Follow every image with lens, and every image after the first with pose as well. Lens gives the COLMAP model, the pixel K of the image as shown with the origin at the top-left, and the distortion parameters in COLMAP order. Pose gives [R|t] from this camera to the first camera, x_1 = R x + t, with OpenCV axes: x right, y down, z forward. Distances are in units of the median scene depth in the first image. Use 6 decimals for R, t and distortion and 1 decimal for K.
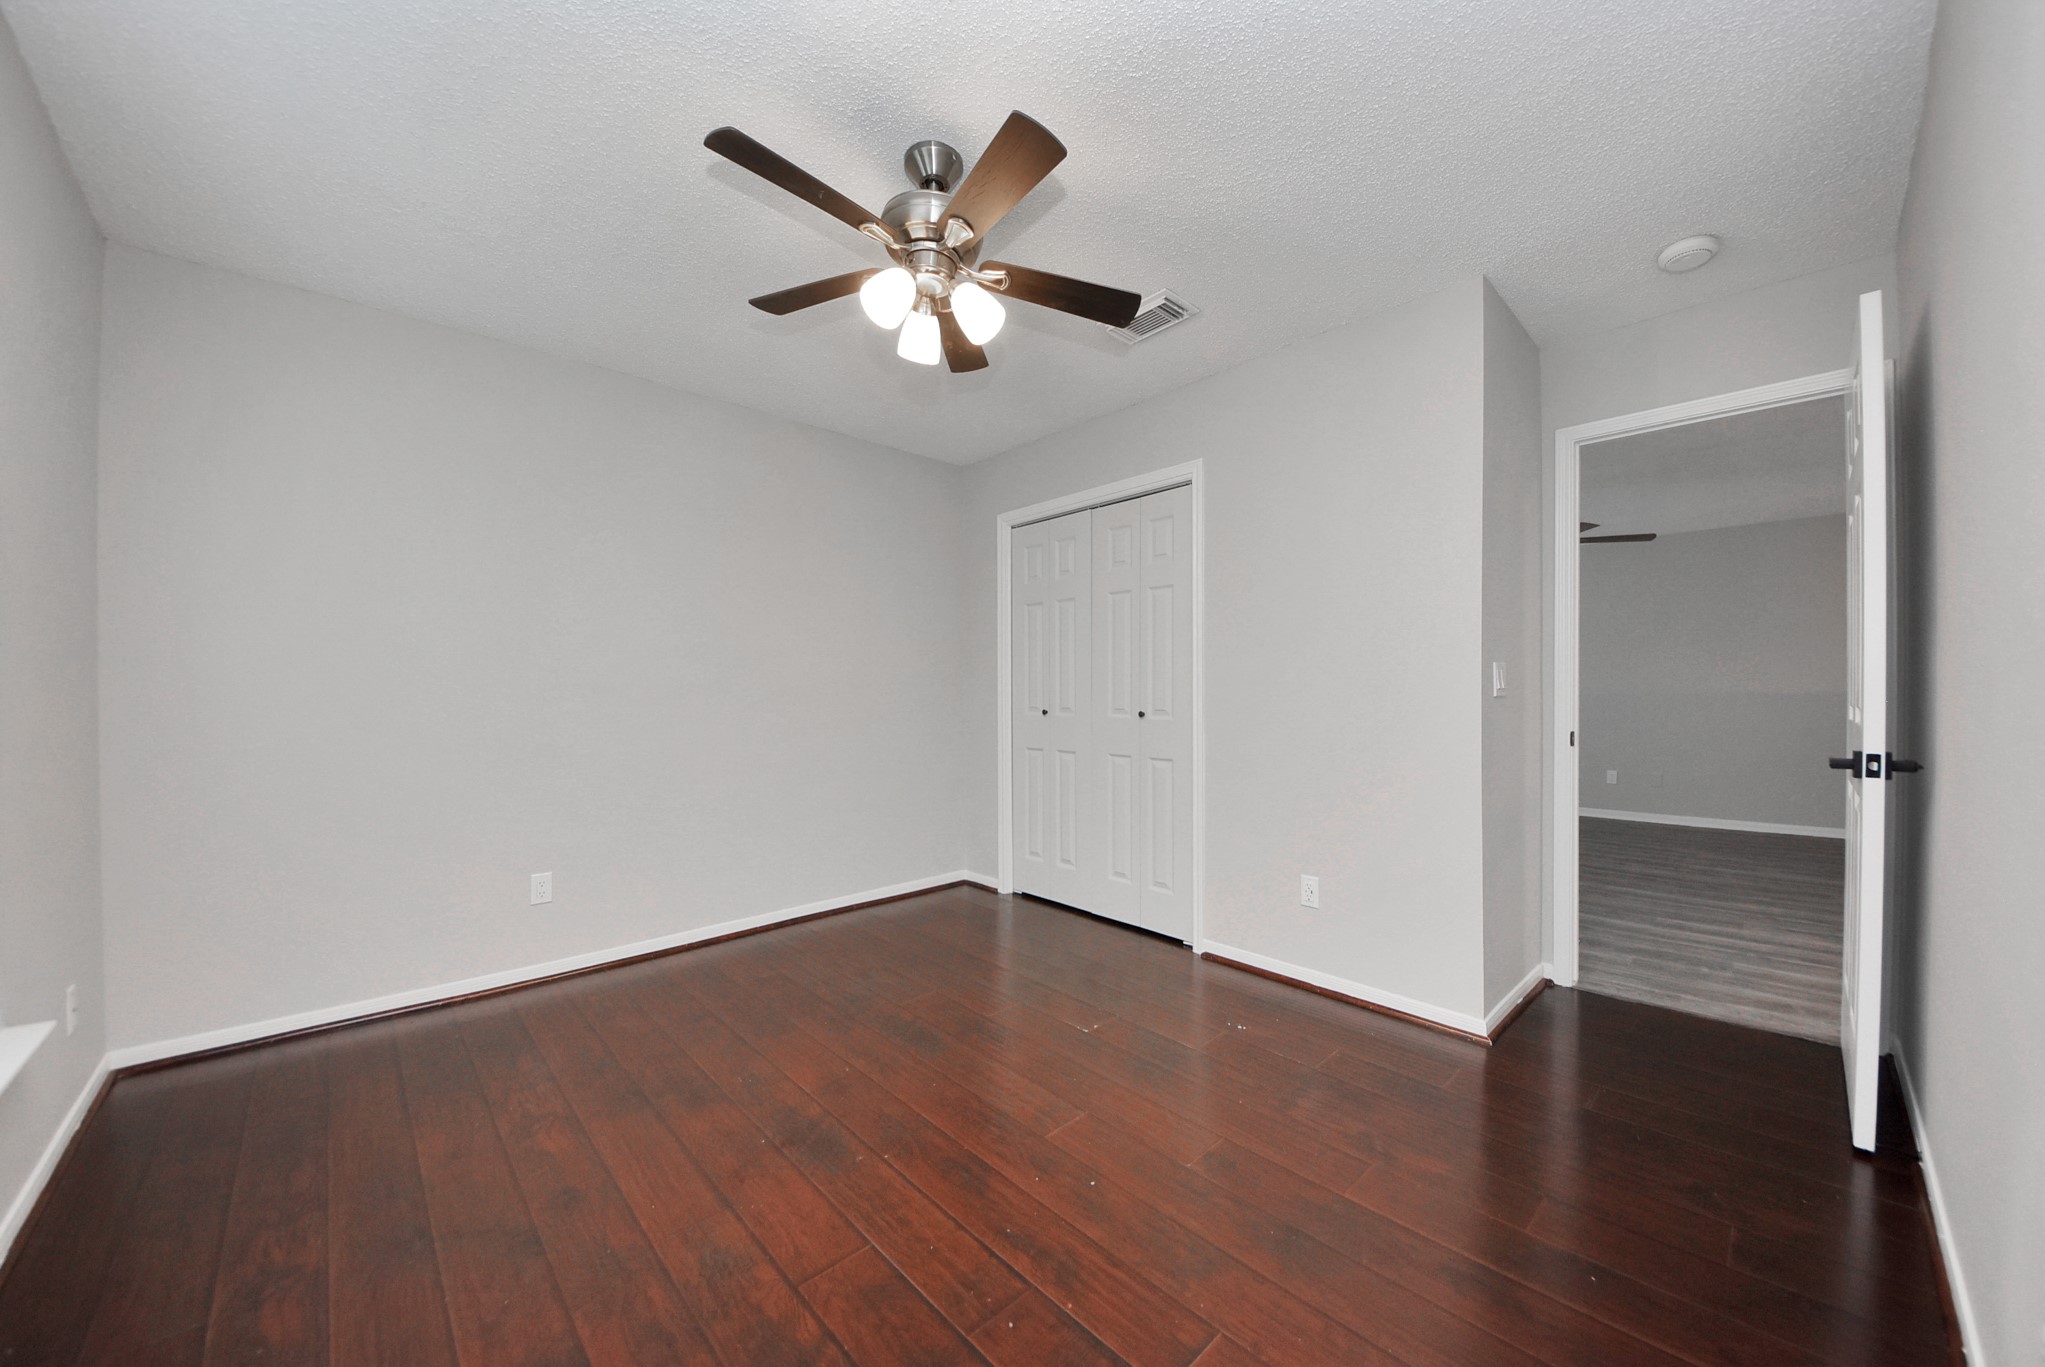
lens RADIAL K [[733.9, 0, 1037.2], [0, 733.9, 693.3], [0, 0, 1]] dist [0.038156, -0.019951]
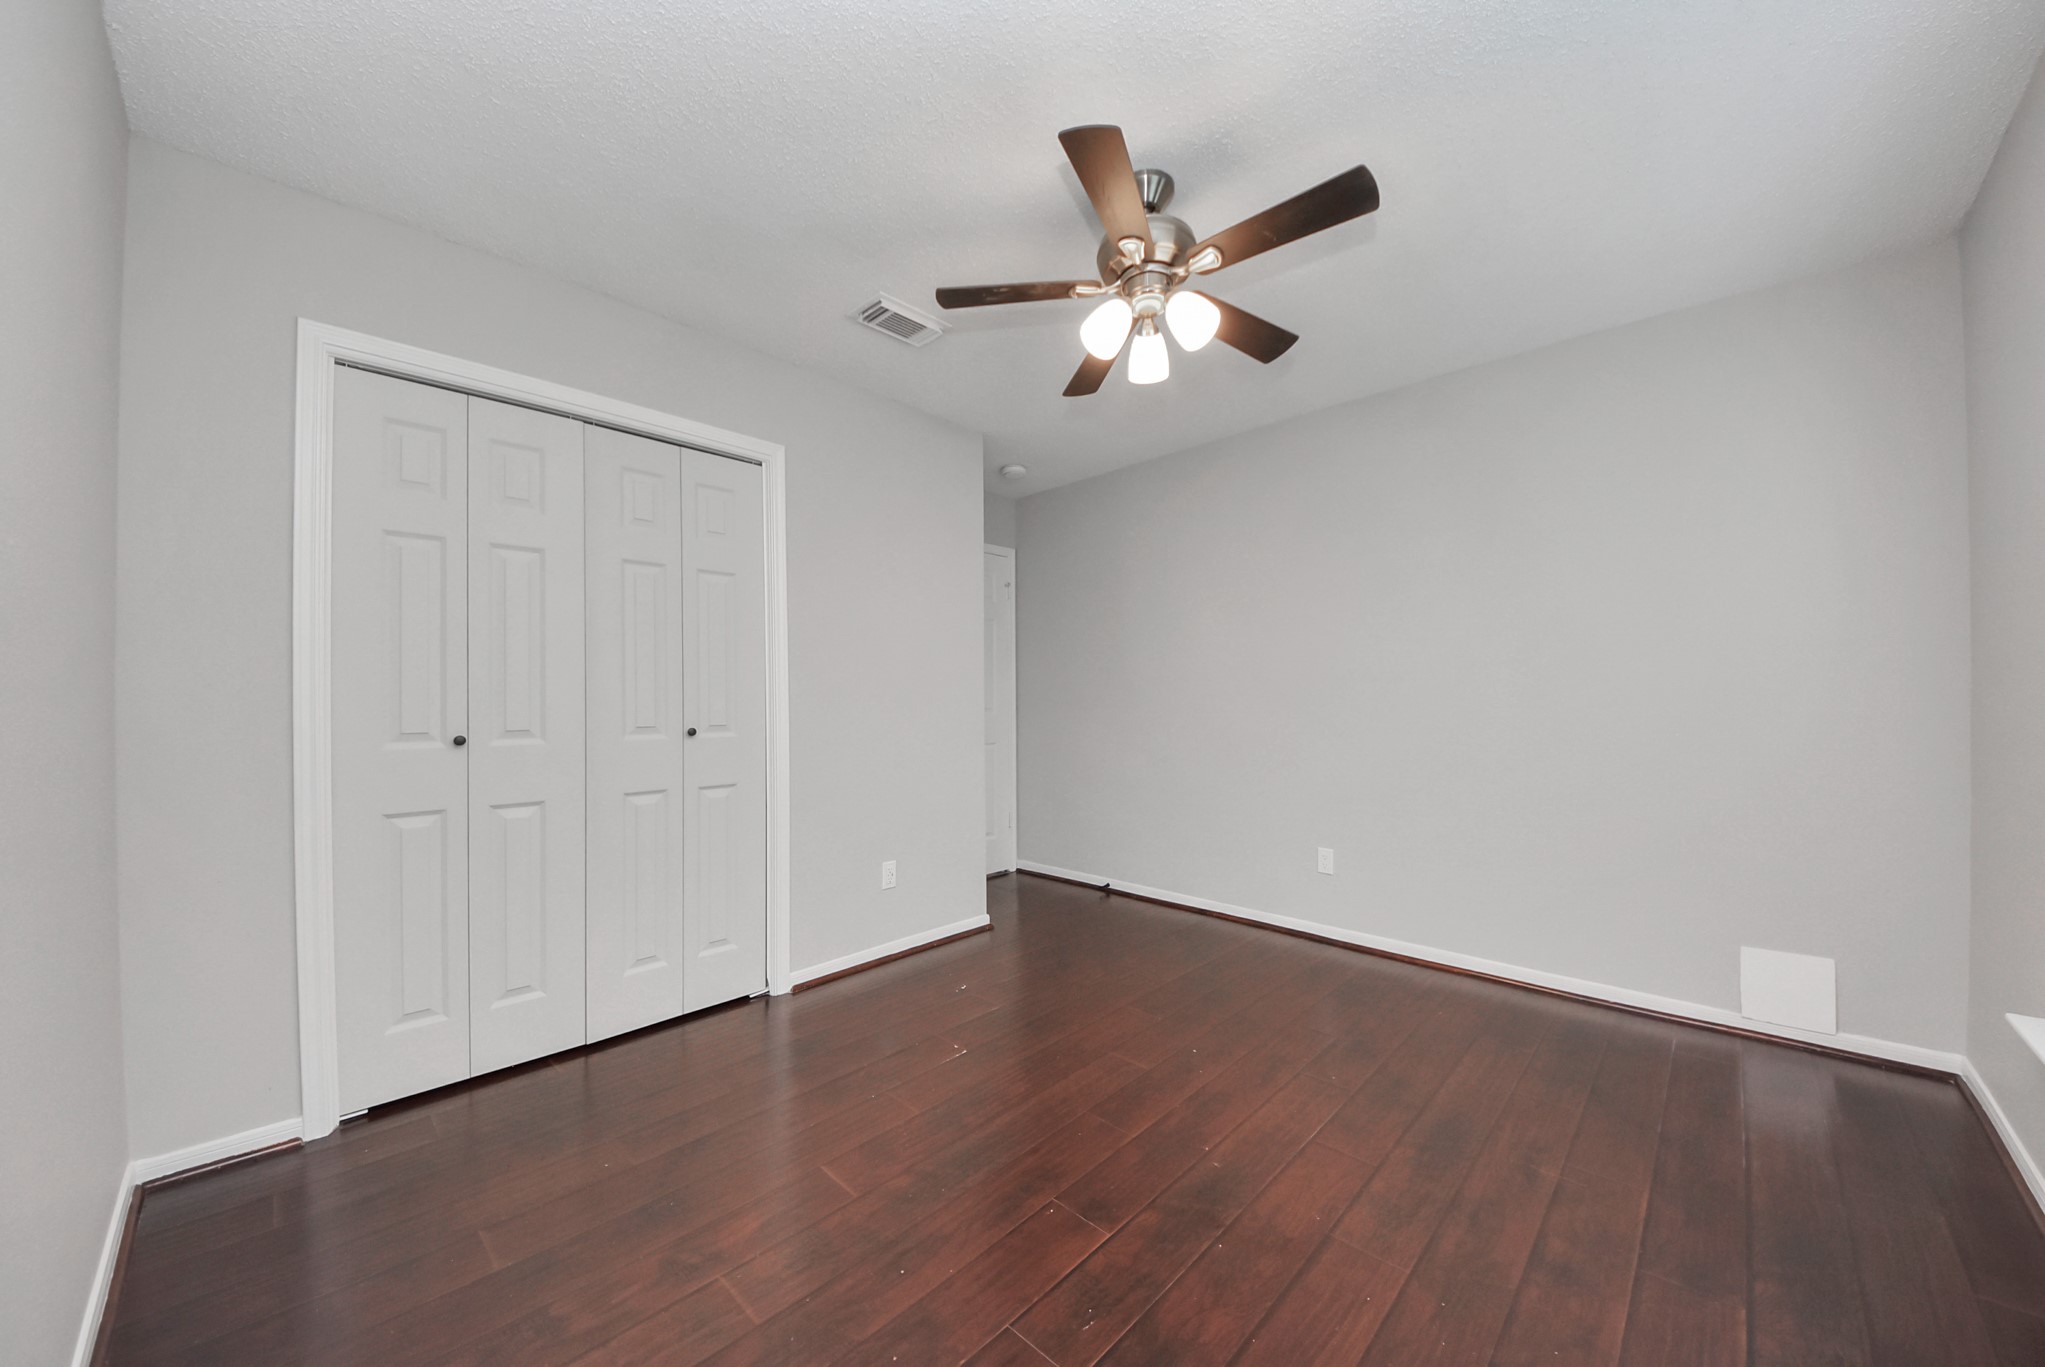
lens RADIAL K [[733.9, 0, 1037.2], [0, 733.9, 693.3], [0, 0, 1]] dist [0.038156, -0.019951]
pose [[-0.055749, 0.012103, 0.998371, -0.703179], [0.010997, 0.999873, -0.011507, 0.000669], [-0.998384, 0.010338, -0.055875, 0.736900]]
